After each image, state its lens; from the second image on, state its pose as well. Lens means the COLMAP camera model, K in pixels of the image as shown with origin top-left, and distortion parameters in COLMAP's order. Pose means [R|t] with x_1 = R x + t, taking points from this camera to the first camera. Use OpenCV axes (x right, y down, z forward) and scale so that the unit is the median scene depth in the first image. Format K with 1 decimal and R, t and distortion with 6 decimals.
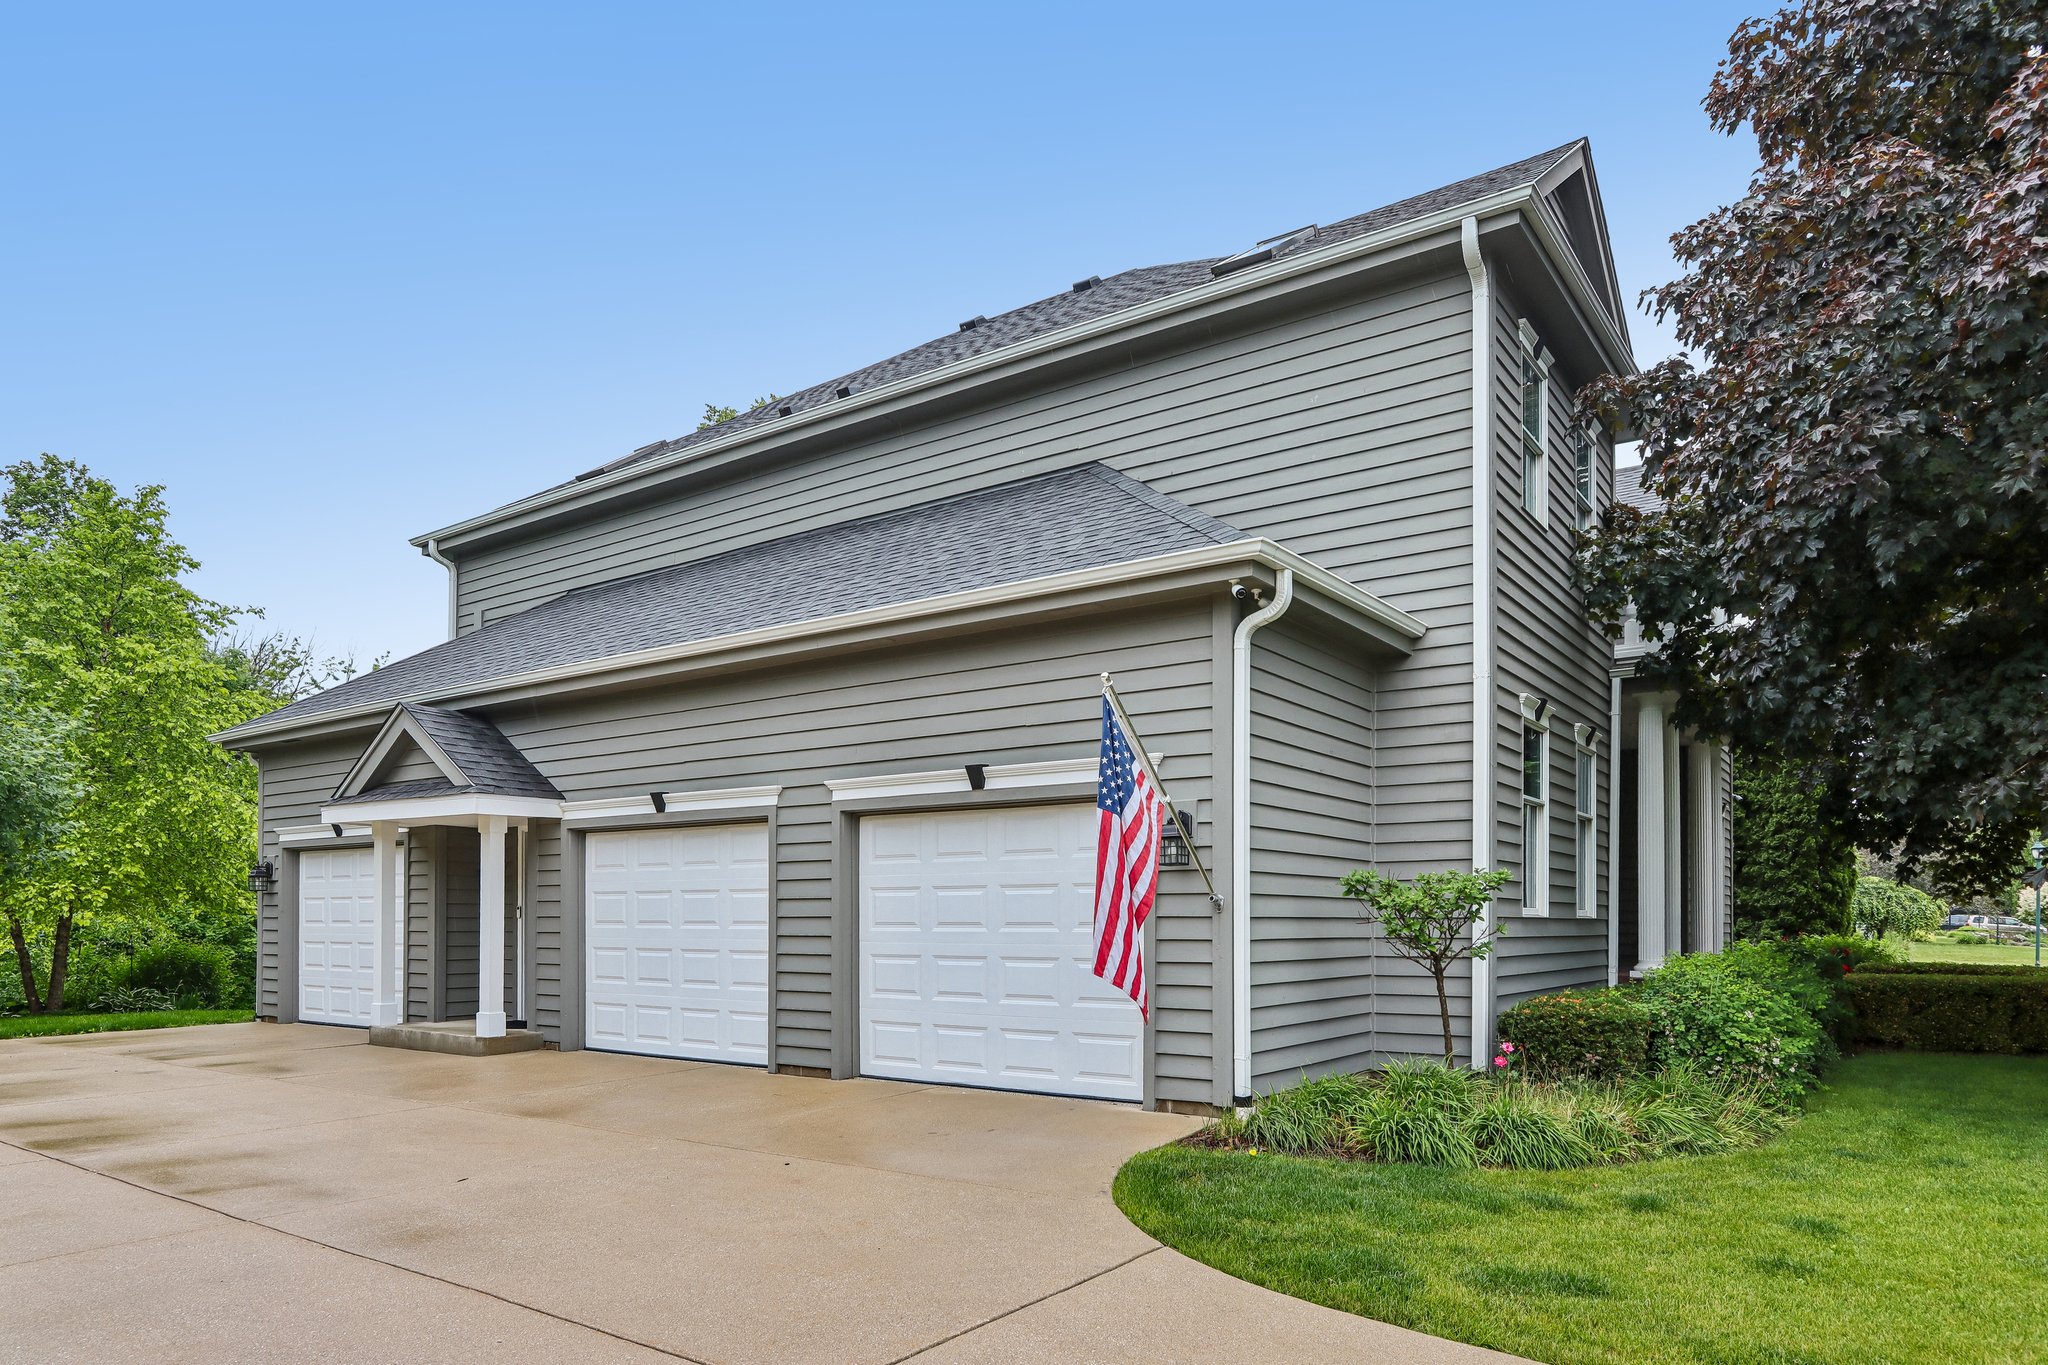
lens RADIAL K [[1275.6, 0, 1018.7], [0, 1275.6, 783.3], [0, 0, 1]] dist [0.000244, 0.000564]
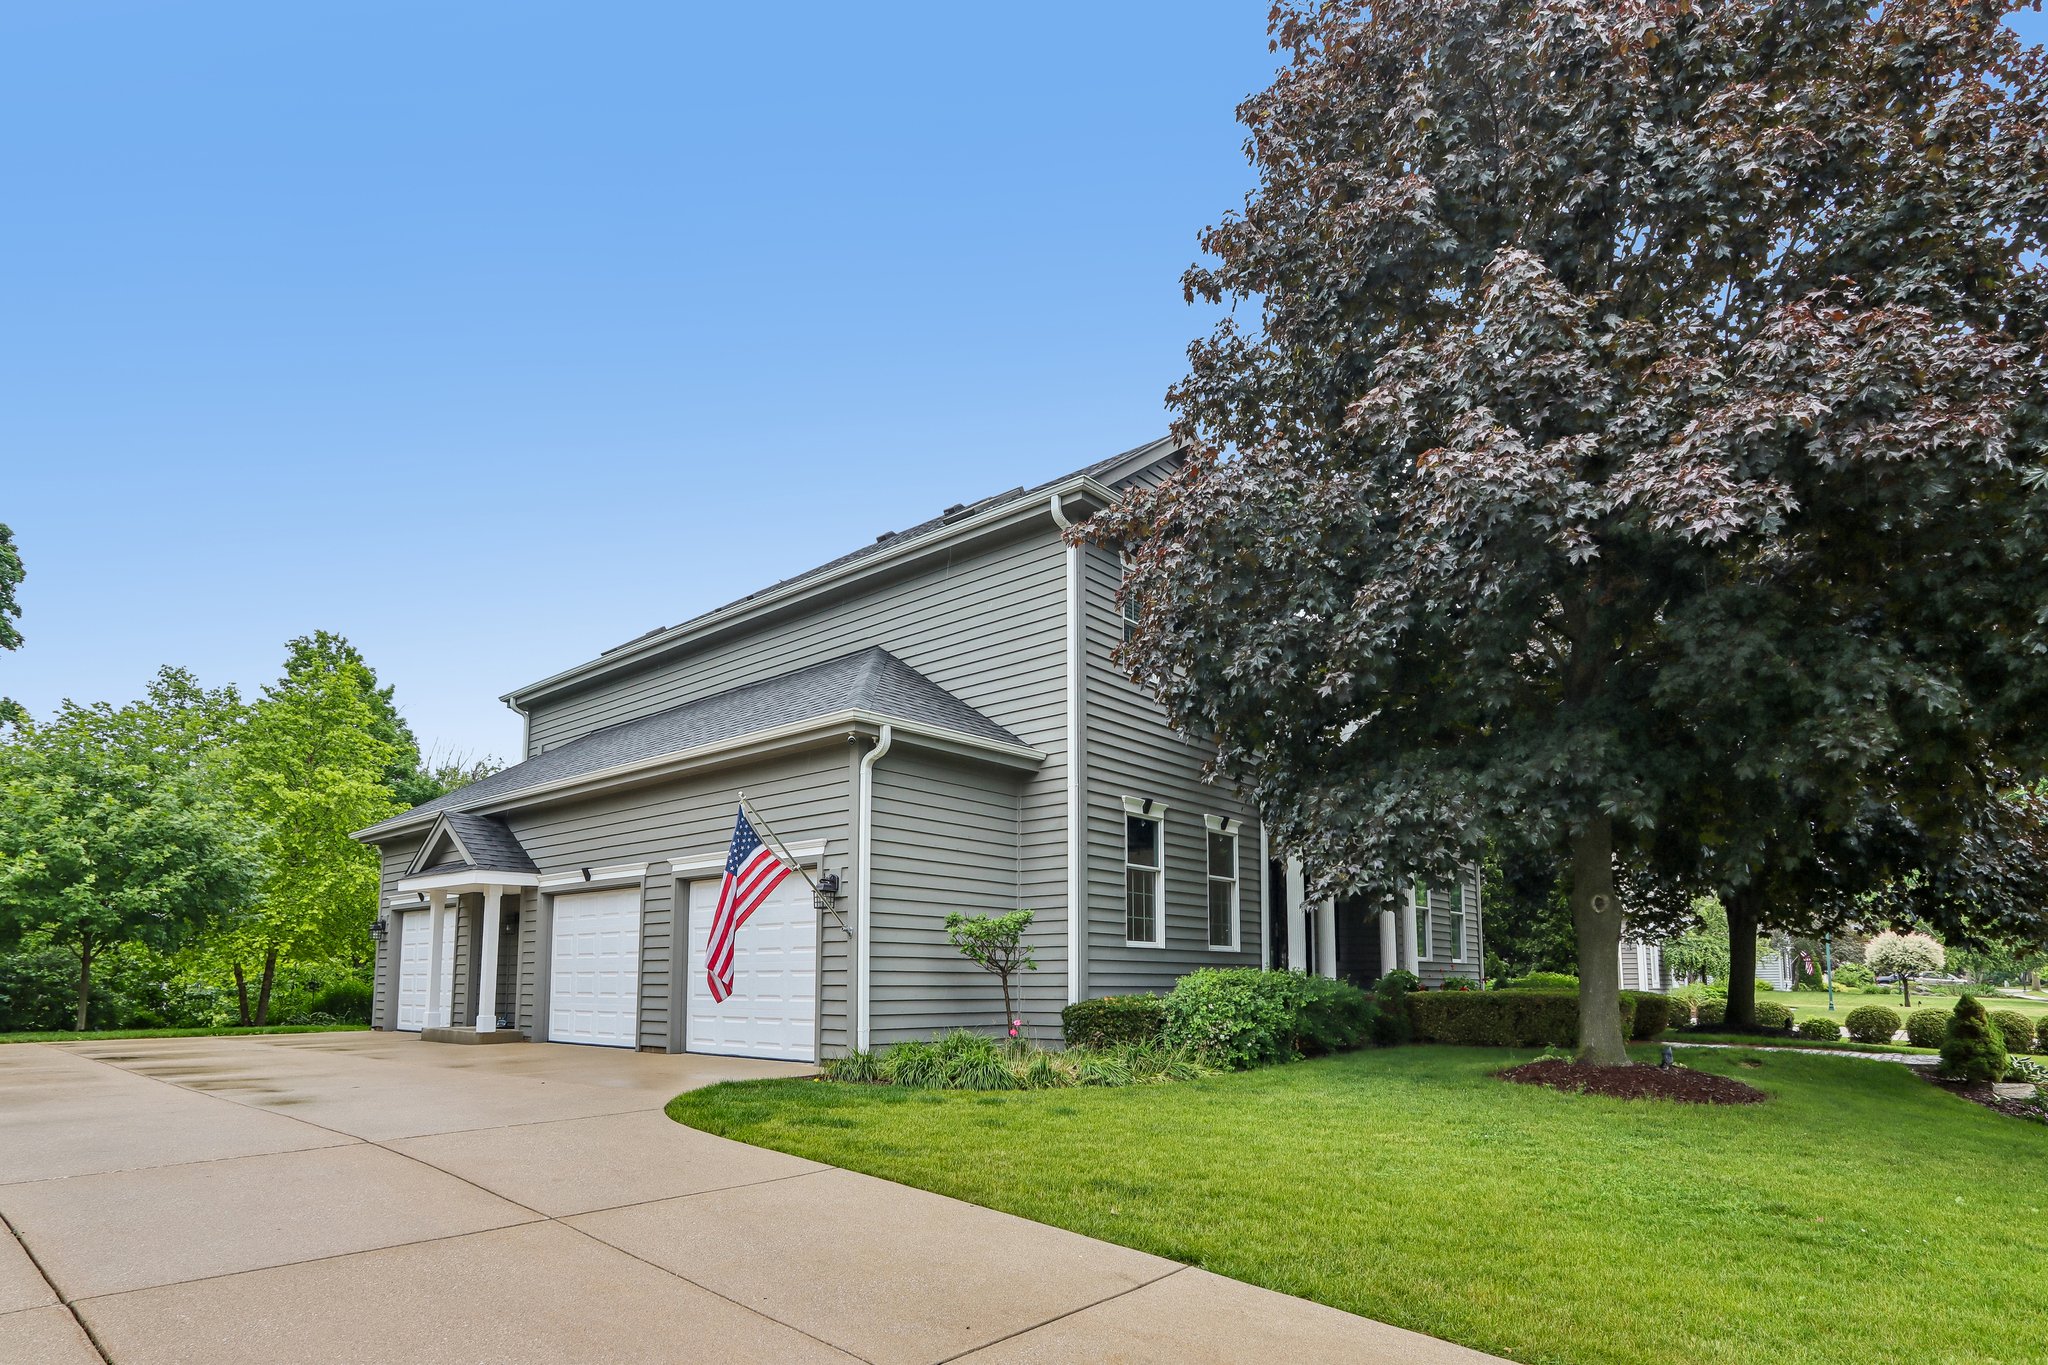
lens RADIAL K [[1084.7, 0, 1031.5], [0, 1084.7, 758.0], [0, 0, 1]] dist [-0.002843, -0.001197]
pose [[0.995570, -0.019637, -0.091948, 0.345705], [0.010530, 0.995081, -0.098503, 0.008876], [0.093430, 0.097098, 0.990880, -0.235446]]
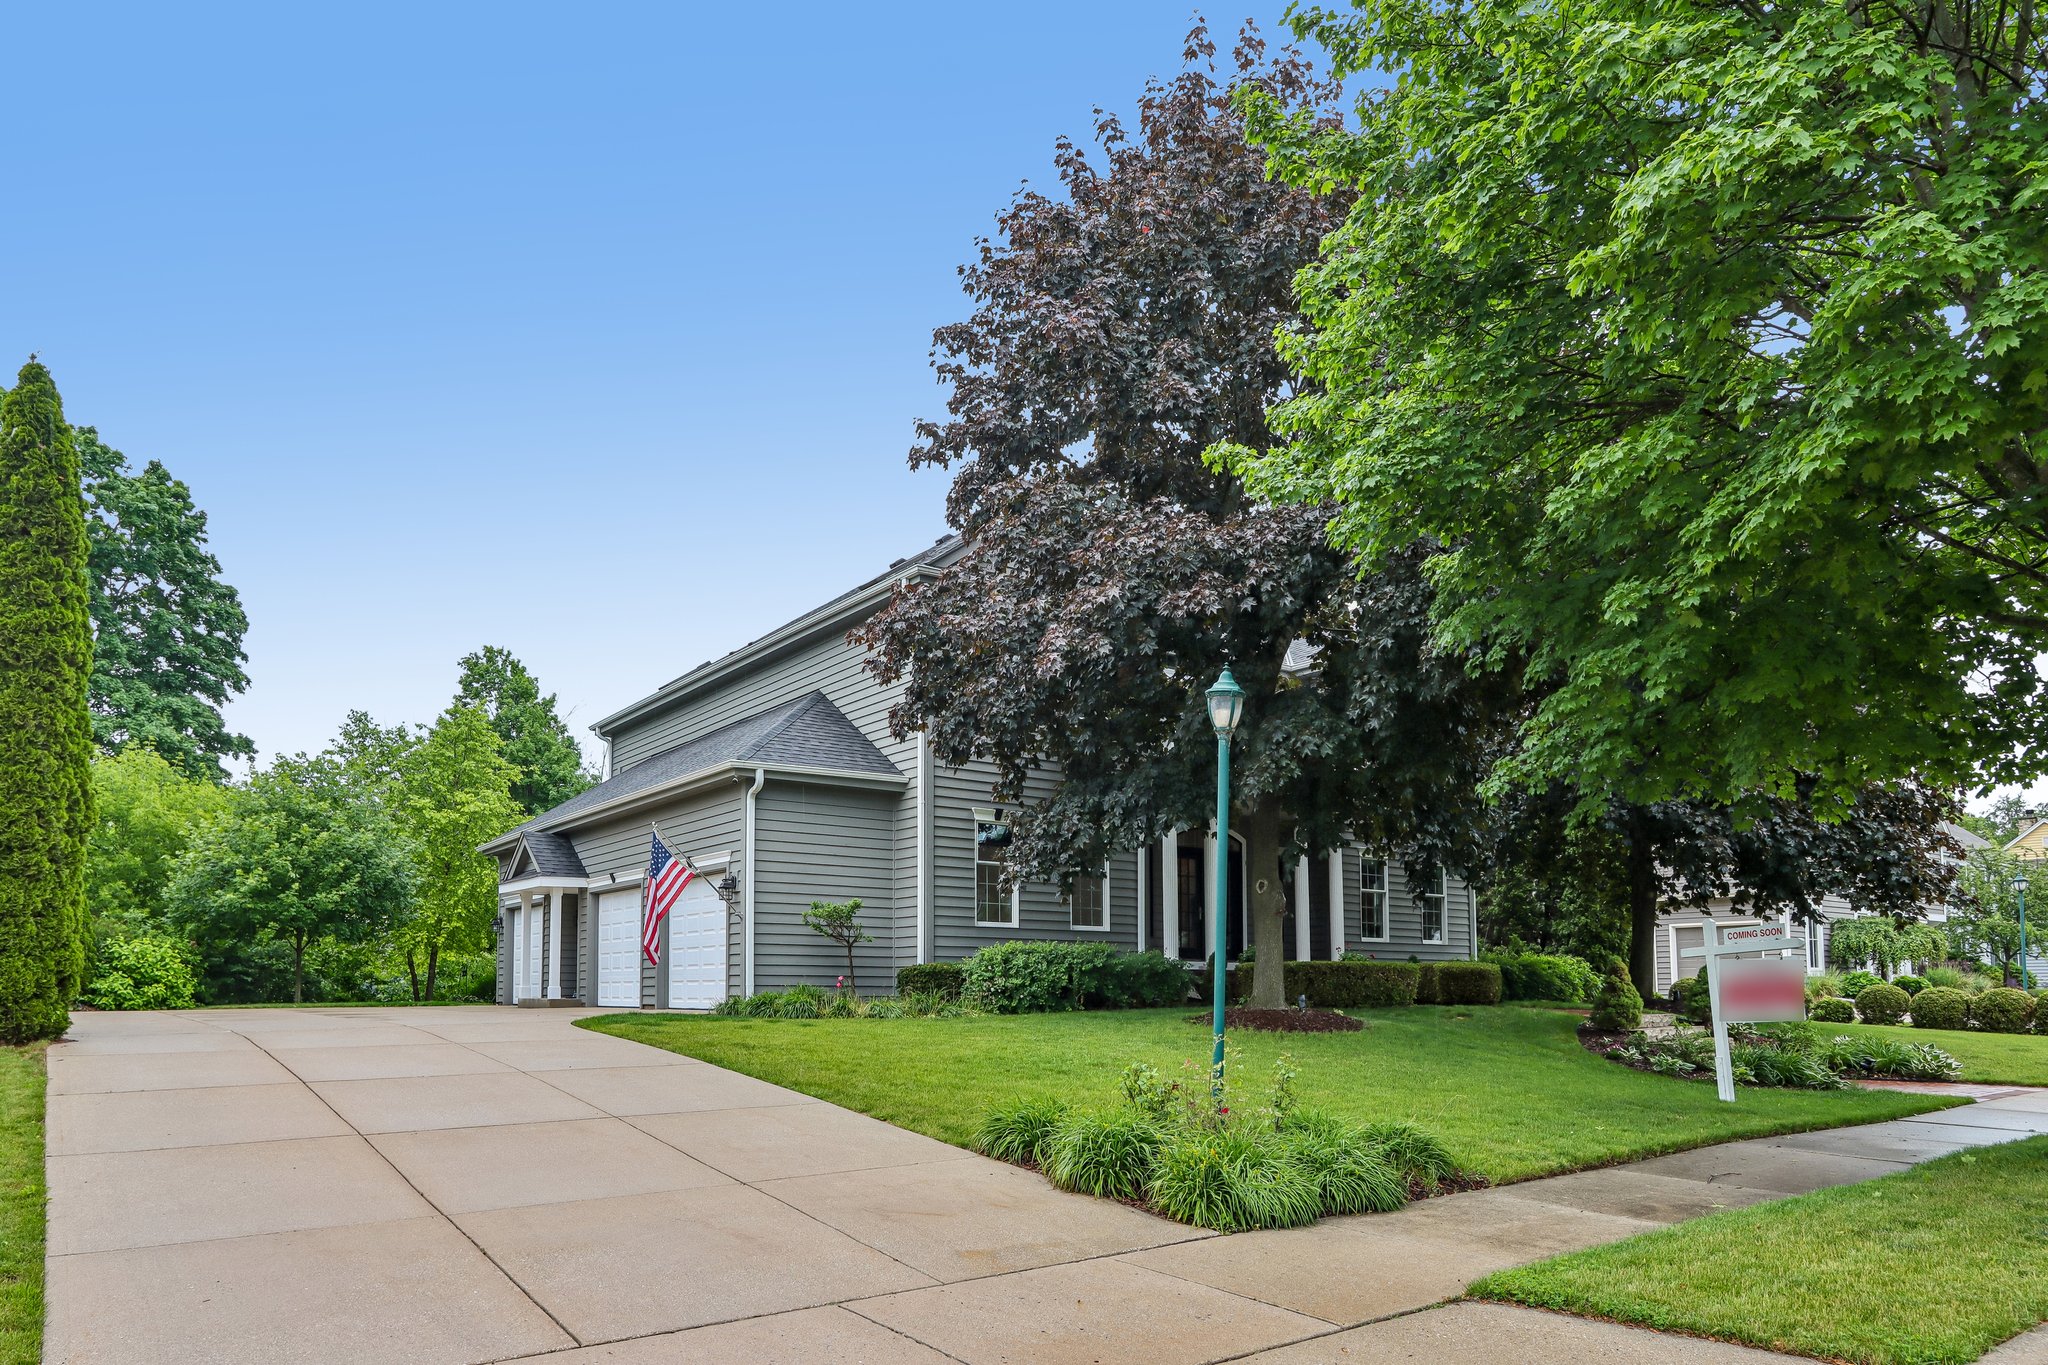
lens RADIAL K [[1368.3, 0, 1018.7], [0, 1368.3, 715.2], [0, 0, 1]] dist [-0.007299, 0.001265]
pose [[0.941775, -0.068798, -0.329131, 0.973210], [0.036748, 0.994040, -0.102633, 0.004229], [0.334230, 0.084562, 0.938690, -0.771660]]
